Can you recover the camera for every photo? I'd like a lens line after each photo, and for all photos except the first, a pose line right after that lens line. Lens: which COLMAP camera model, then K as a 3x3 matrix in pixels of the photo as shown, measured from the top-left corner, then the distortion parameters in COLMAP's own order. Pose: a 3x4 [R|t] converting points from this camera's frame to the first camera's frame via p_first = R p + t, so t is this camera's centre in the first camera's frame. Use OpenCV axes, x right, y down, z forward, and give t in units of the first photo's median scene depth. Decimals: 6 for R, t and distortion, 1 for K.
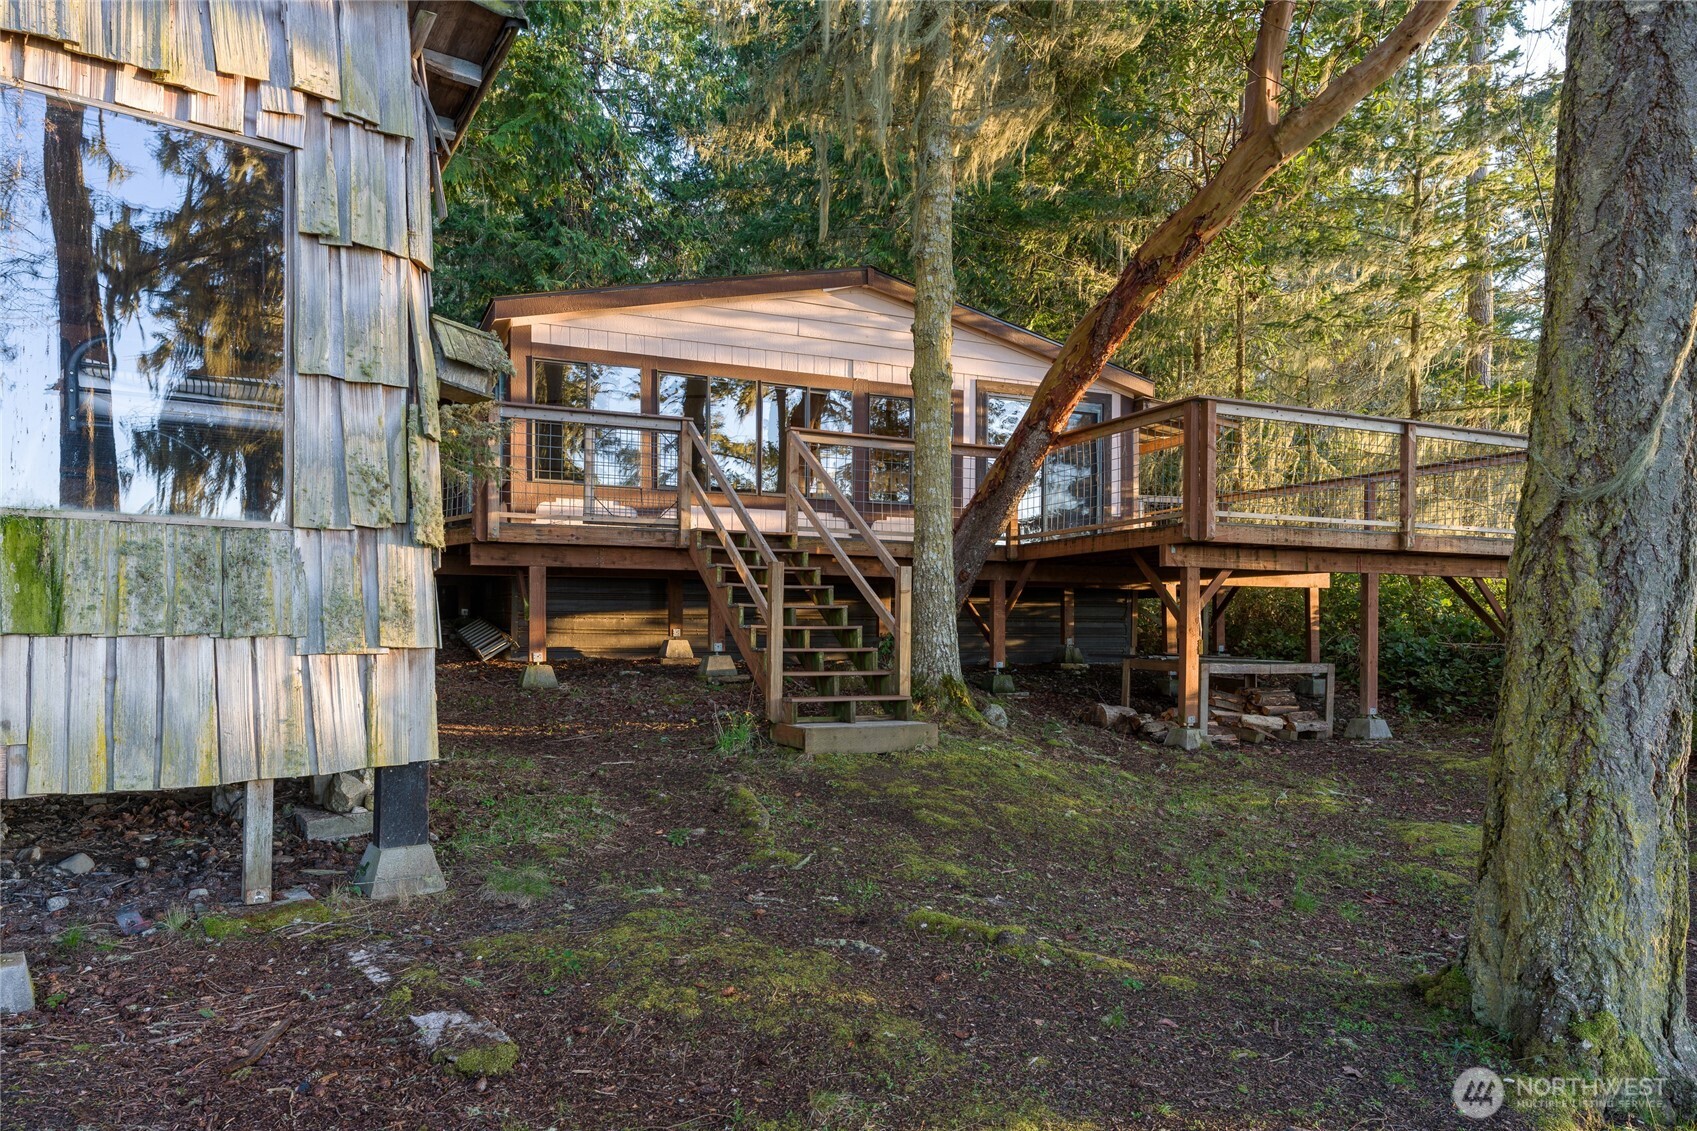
lens RADIAL K [[1096.3, 0, 846.2], [0, 1096.3, 640.3], [0, 0, 1]] dist [0.000312, 0.001278]
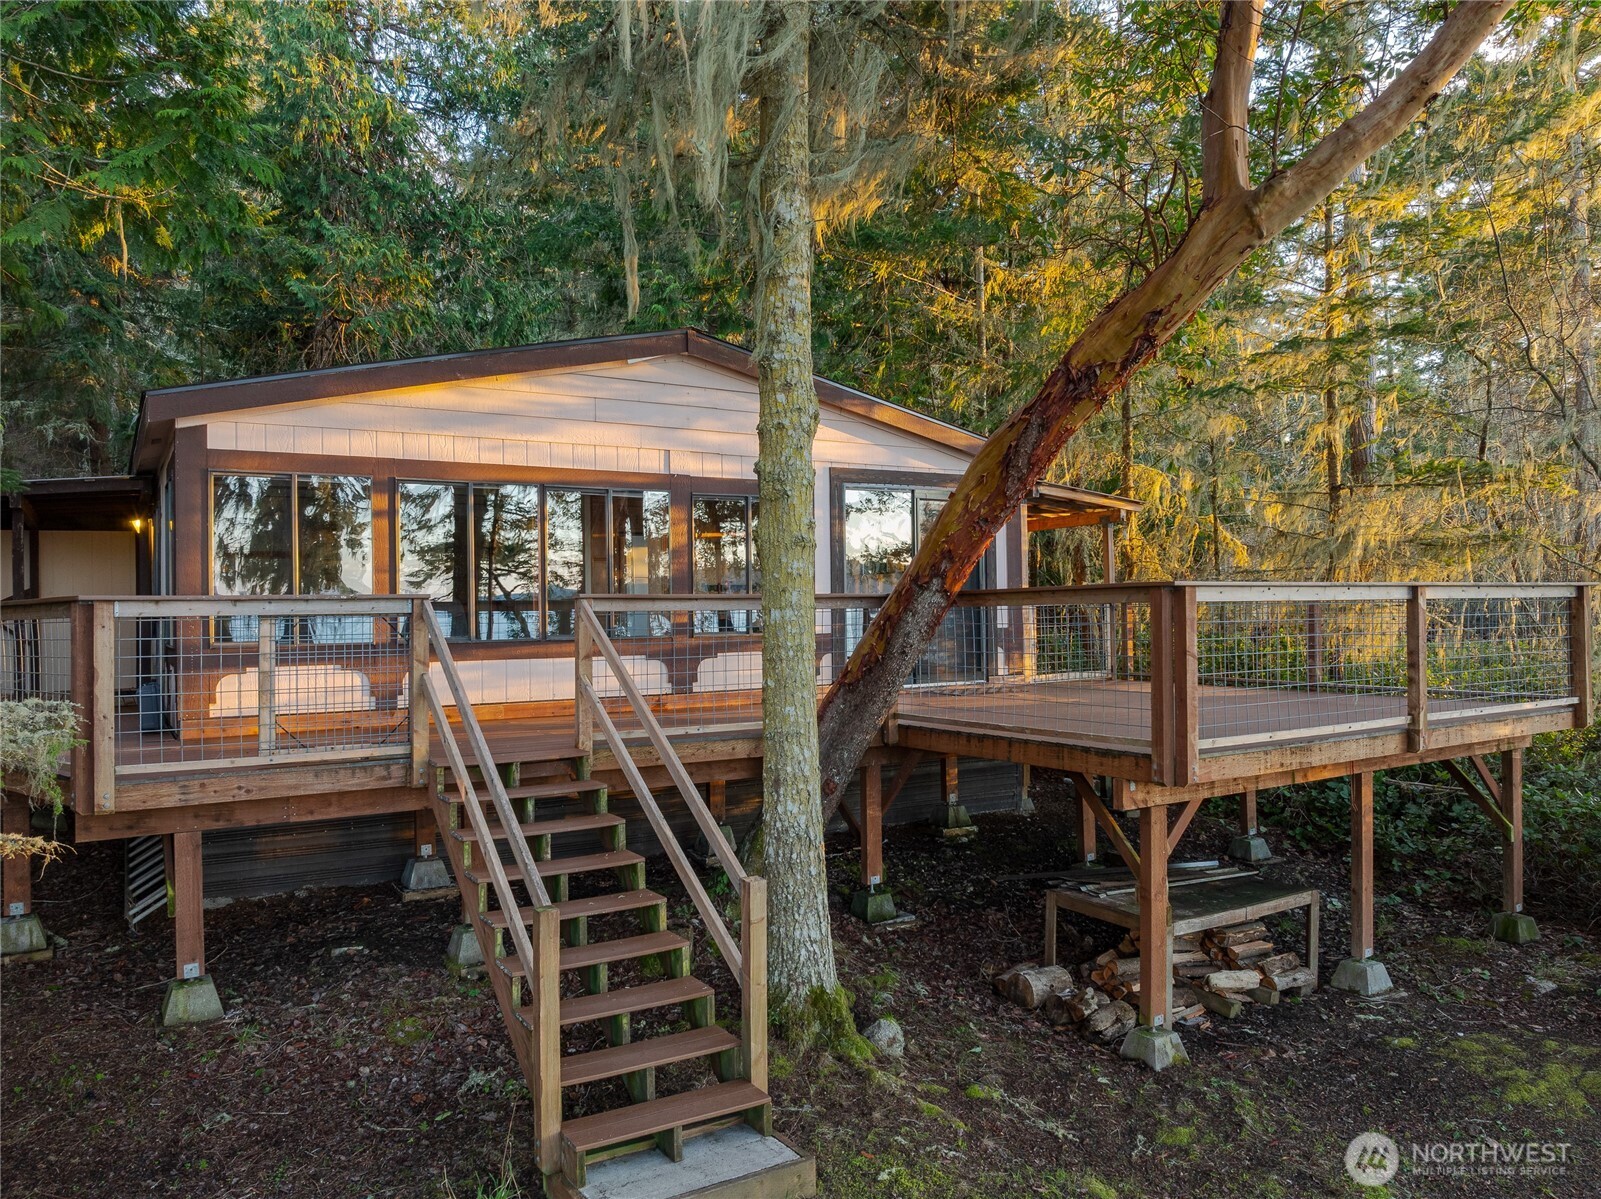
lens RADIAL K [[1138.9, 0, 800.5], [0, 1138.9, 599.5], [0, 0, 1]] dist [-0.035943, -0.002573]
pose [[0.993077, -0.014921, 0.116515, 0.004111], [0.016957, 0.999720, -0.016503, -0.183207], [-0.116236, 0.018364, 0.993052, 0.285472]]
